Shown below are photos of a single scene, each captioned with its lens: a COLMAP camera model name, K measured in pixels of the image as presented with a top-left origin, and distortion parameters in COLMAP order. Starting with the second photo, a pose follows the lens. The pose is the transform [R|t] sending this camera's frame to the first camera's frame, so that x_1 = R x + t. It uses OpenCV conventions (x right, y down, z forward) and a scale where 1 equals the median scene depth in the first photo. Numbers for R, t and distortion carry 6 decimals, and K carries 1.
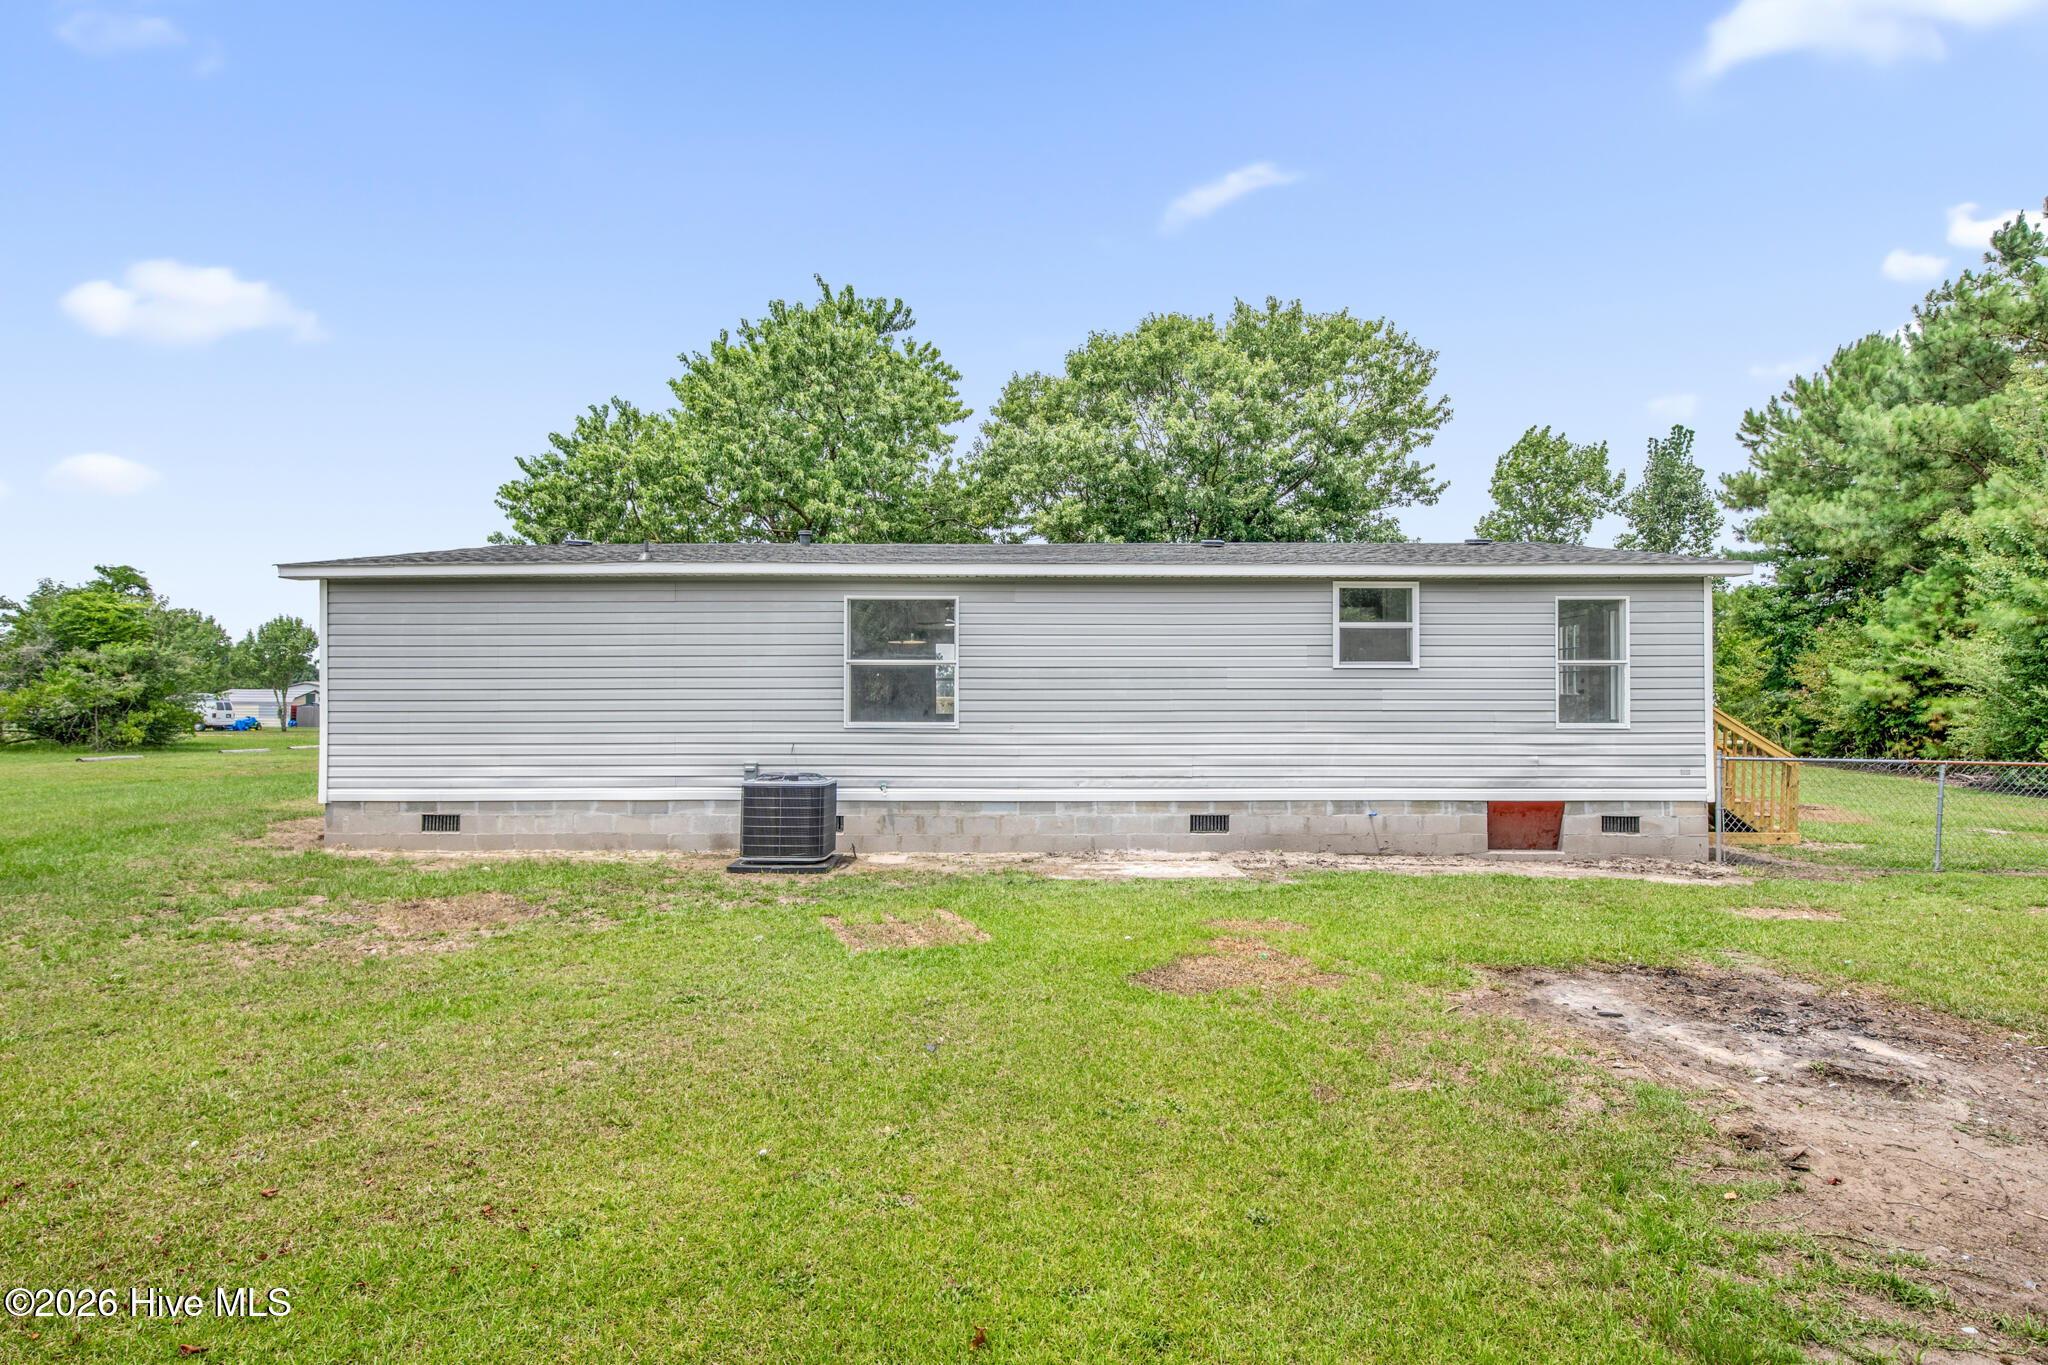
lens RADIAL K [[998.1, 0, 1022.9], [0, 998.1, 686.3], [0, 0, 1]] dist [-0.031741, 0.005372]
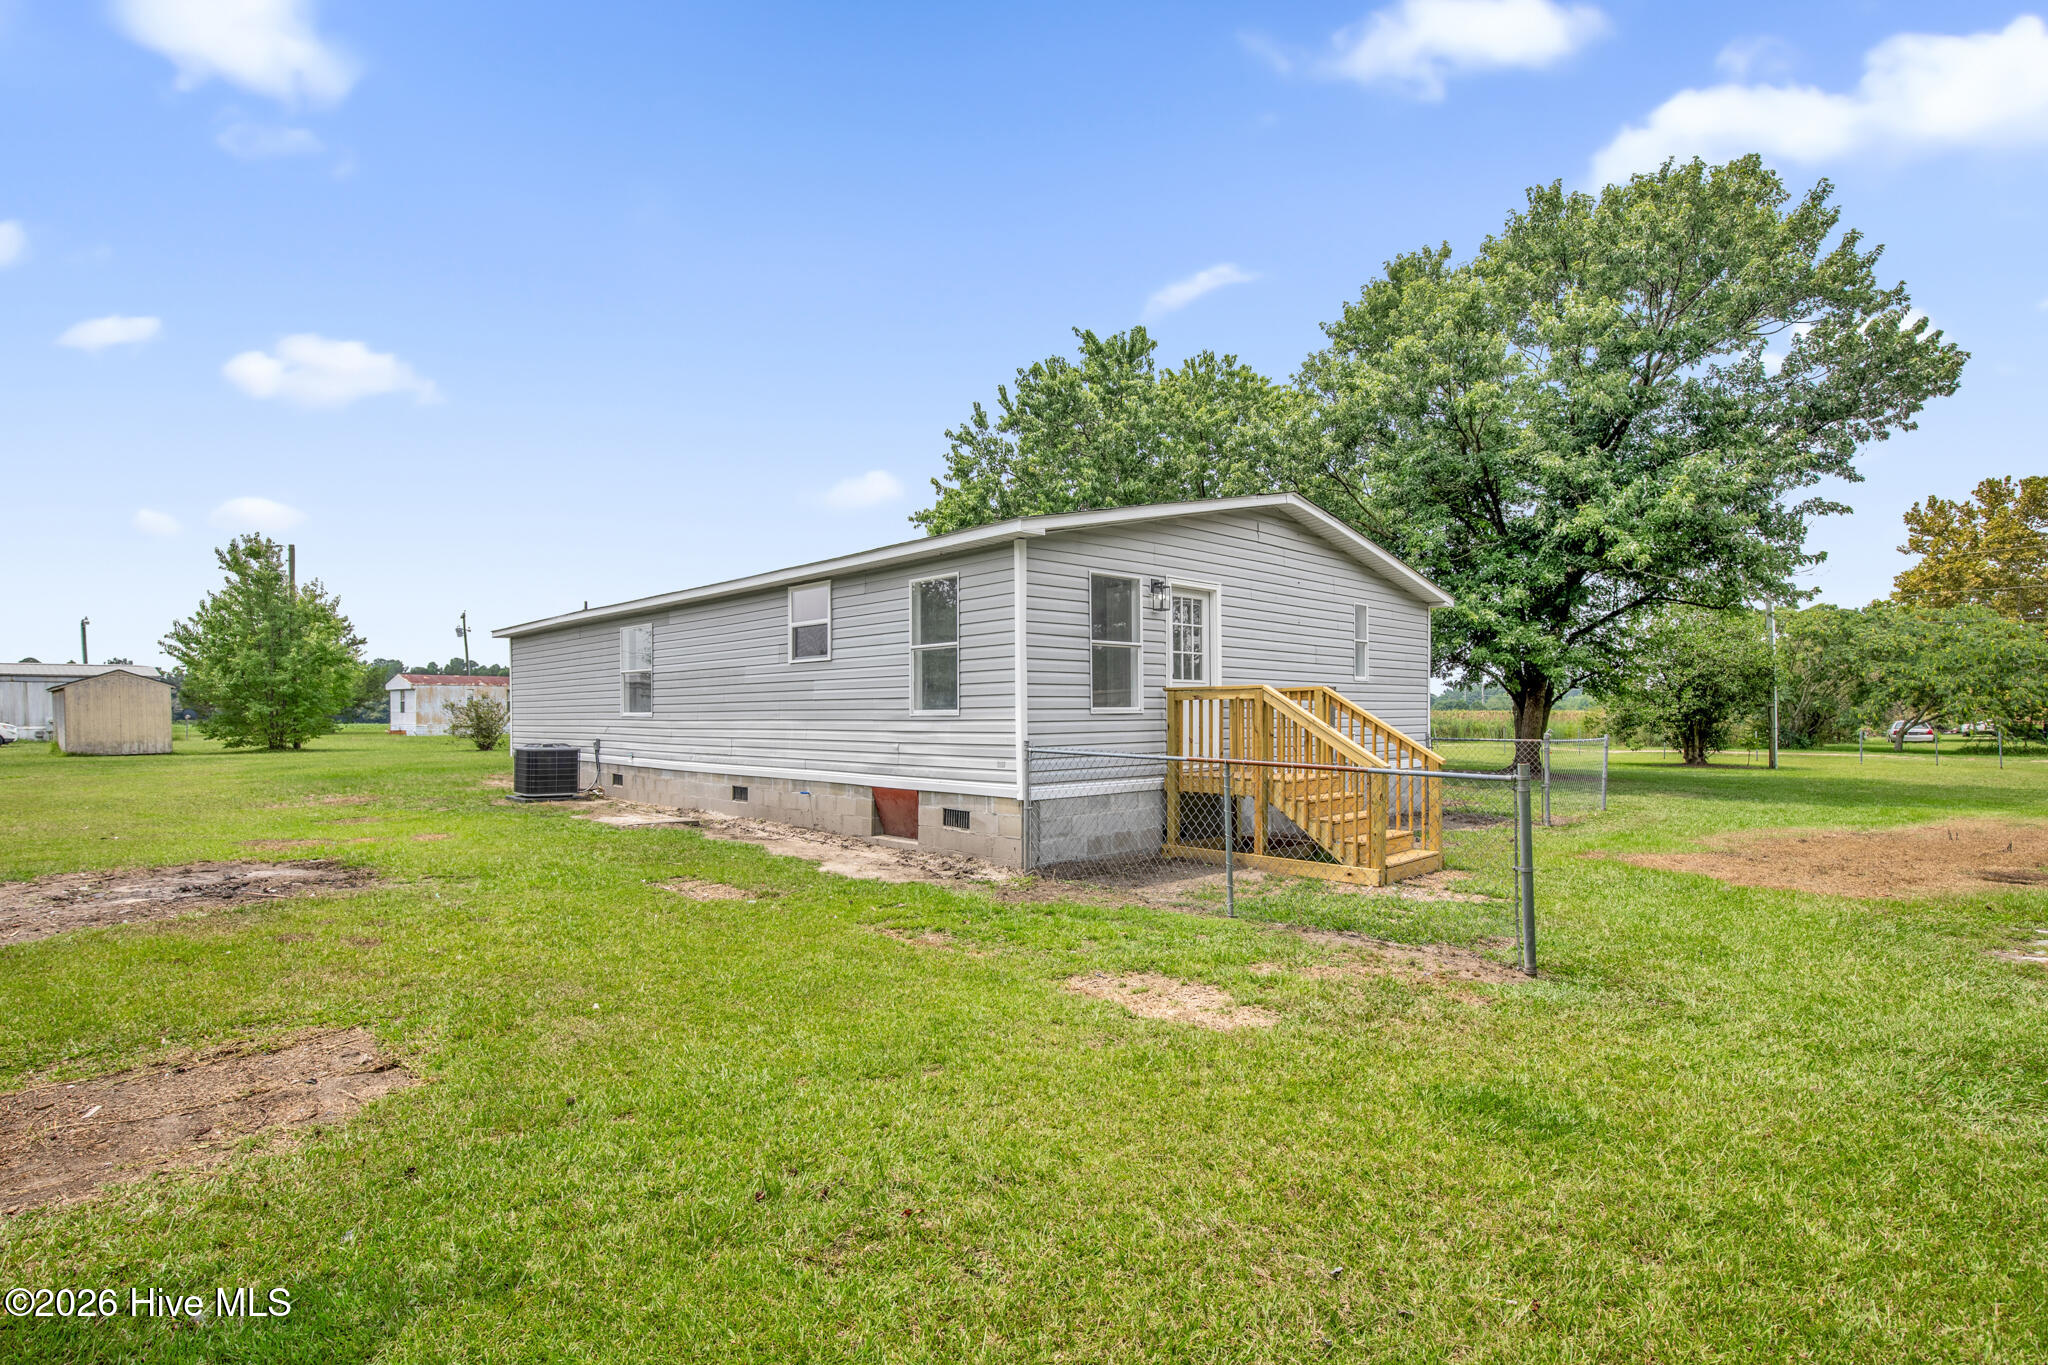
lens RADIAL K [[998.1, 0, 1022.3], [0, 998.1, 688.3], [0, 0, 1]] dist [-0.031741, 0.005372]
pose [[0.704272, -0.022579, -0.709571, 1.316975], [0.016251, 0.999745, -0.015683, 0.032807], [0.709744, -0.000486, 0.704460, 0.380217]]
